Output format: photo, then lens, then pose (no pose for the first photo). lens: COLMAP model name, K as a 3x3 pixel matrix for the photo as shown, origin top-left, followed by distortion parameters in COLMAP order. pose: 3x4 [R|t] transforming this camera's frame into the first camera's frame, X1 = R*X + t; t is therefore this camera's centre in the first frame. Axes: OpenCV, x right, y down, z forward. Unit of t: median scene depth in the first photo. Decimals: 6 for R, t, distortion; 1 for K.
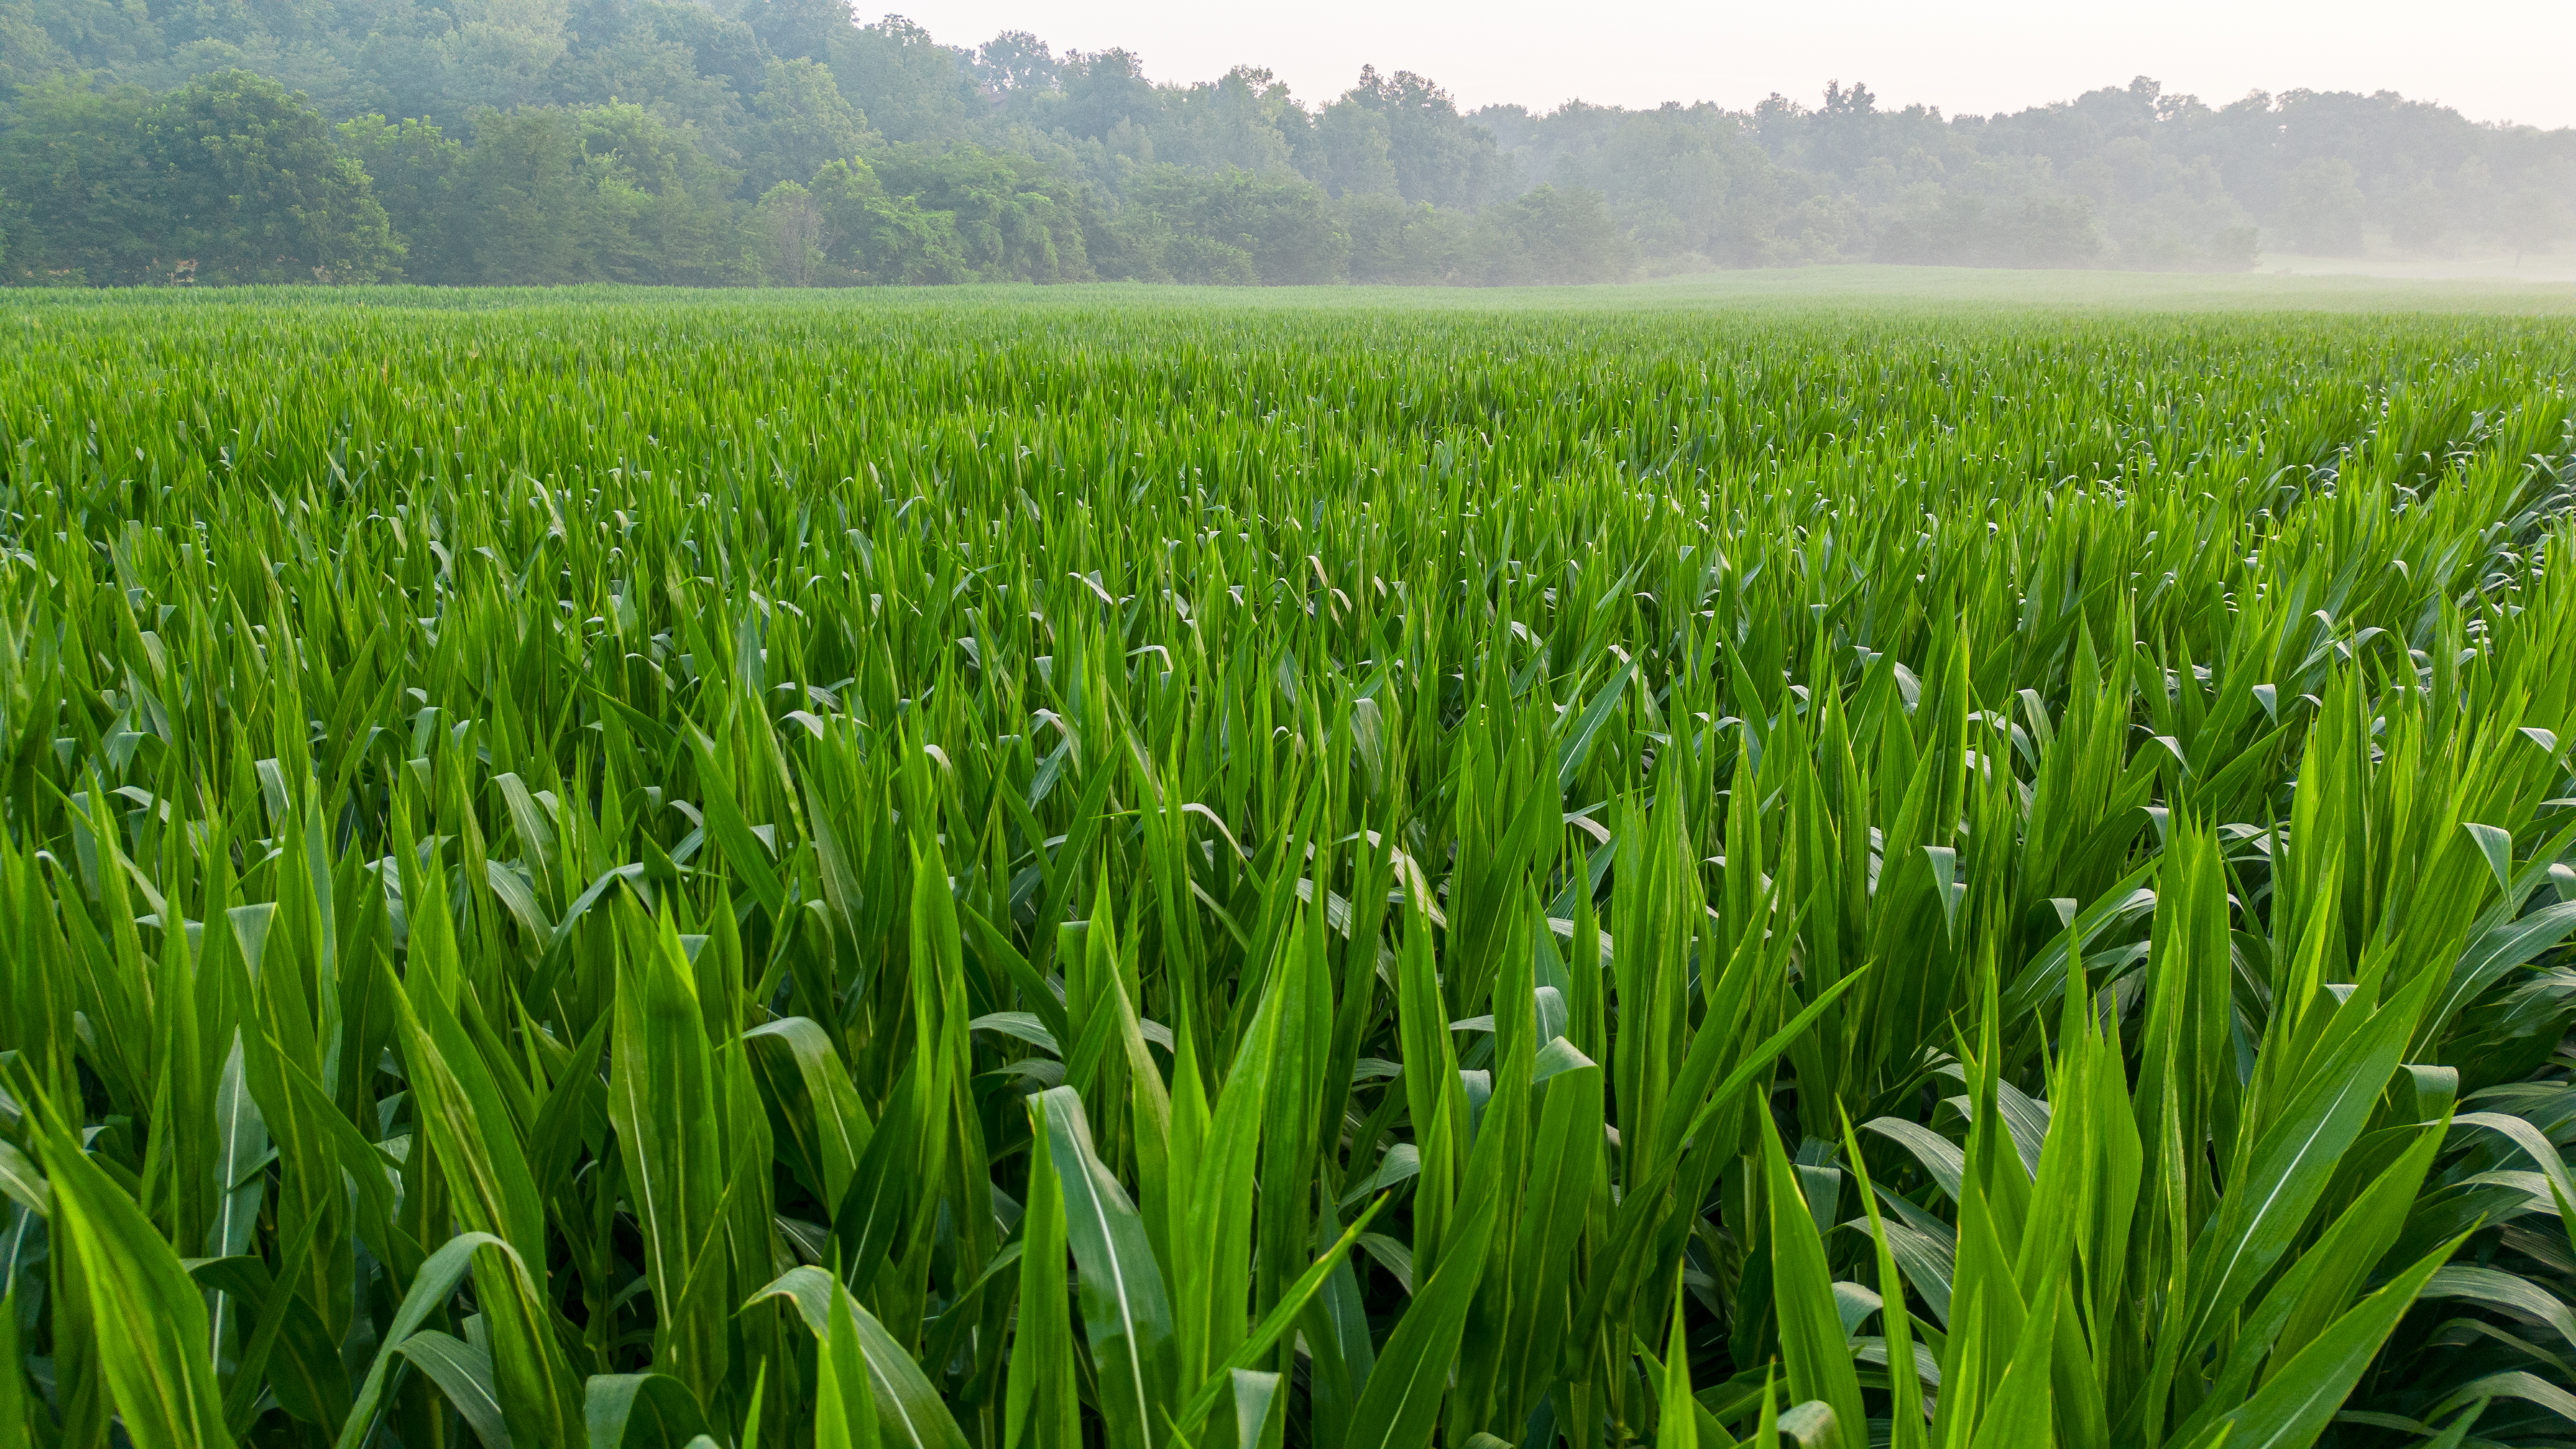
lens RADIAL K [[1817.5, 0, 1288.0], [0, 1817.5, 724.5], [0, 0, 1]] dist [0.067434, -0.038314]
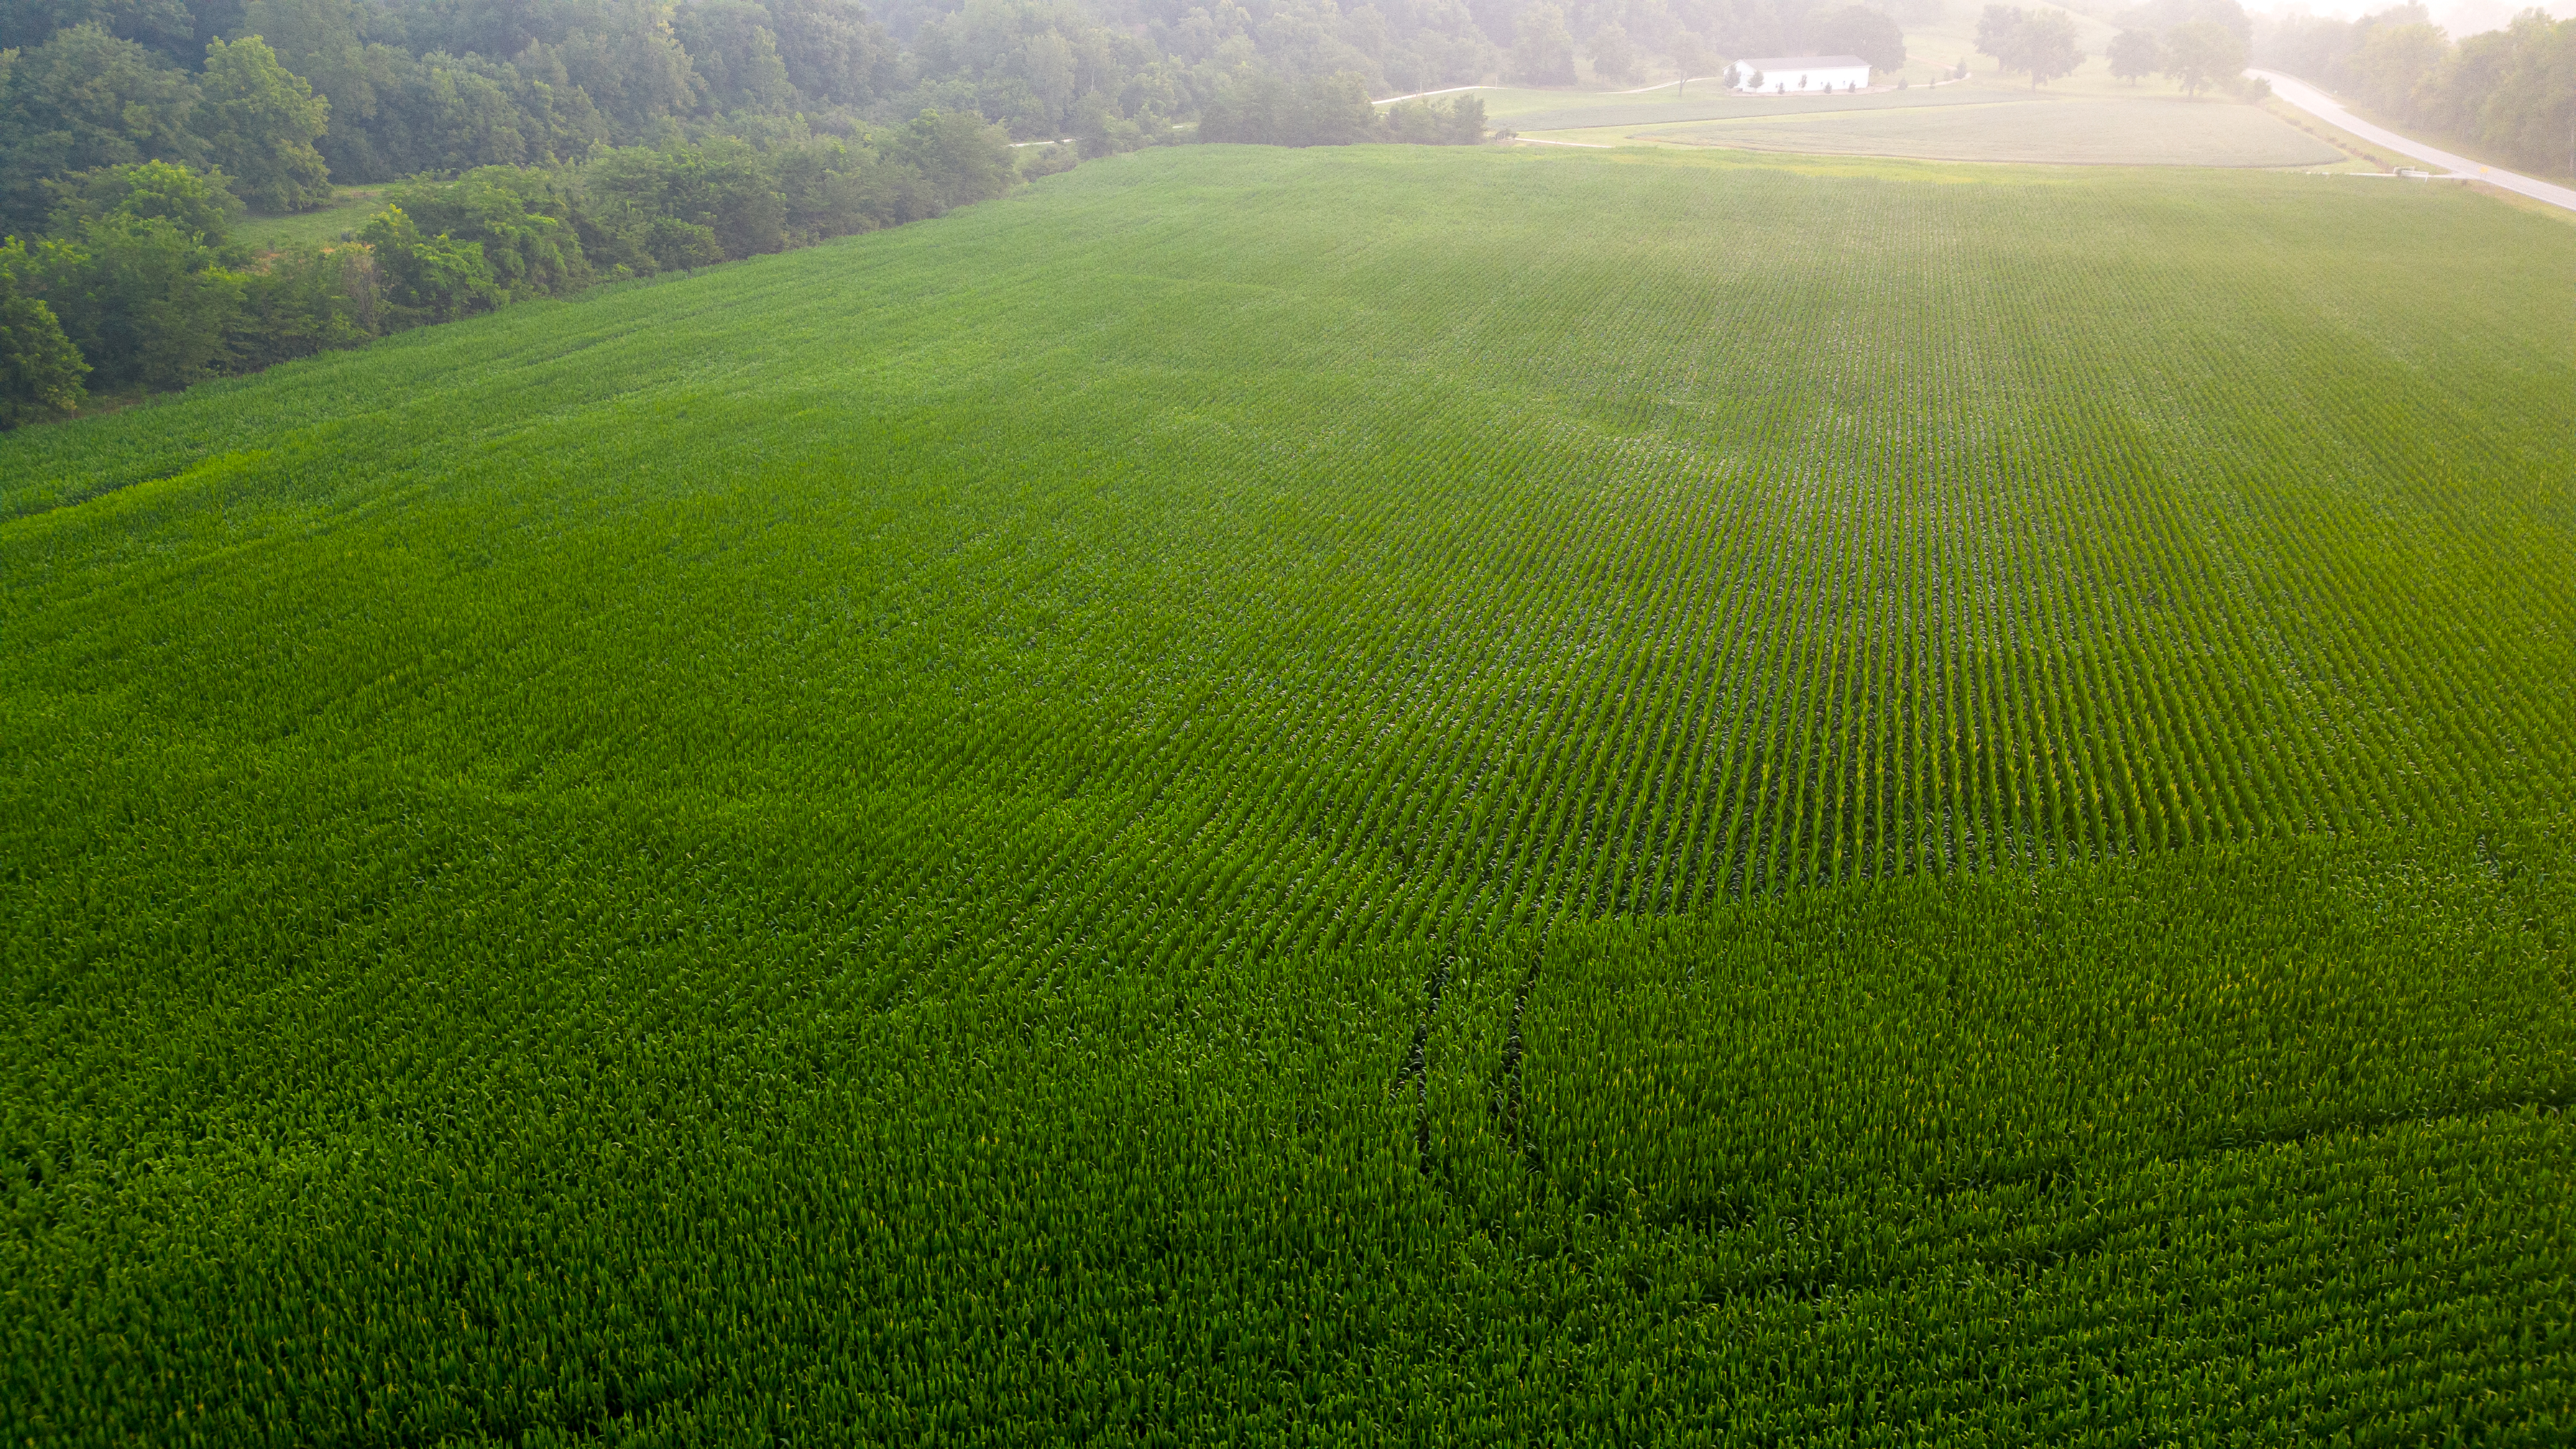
lens RADIAL K [[1817.5, 0, 1288.0], [0, 1817.5, 724.5], [0, 0, 1]] dist [0.067434, -0.038314]
pose [[0.941893, -0.126201, 0.311306, -0.096103], [0.078509, 0.983781, 0.161278, -0.116284], [-0.326610, -0.127466, 0.936524, -0.379662]]
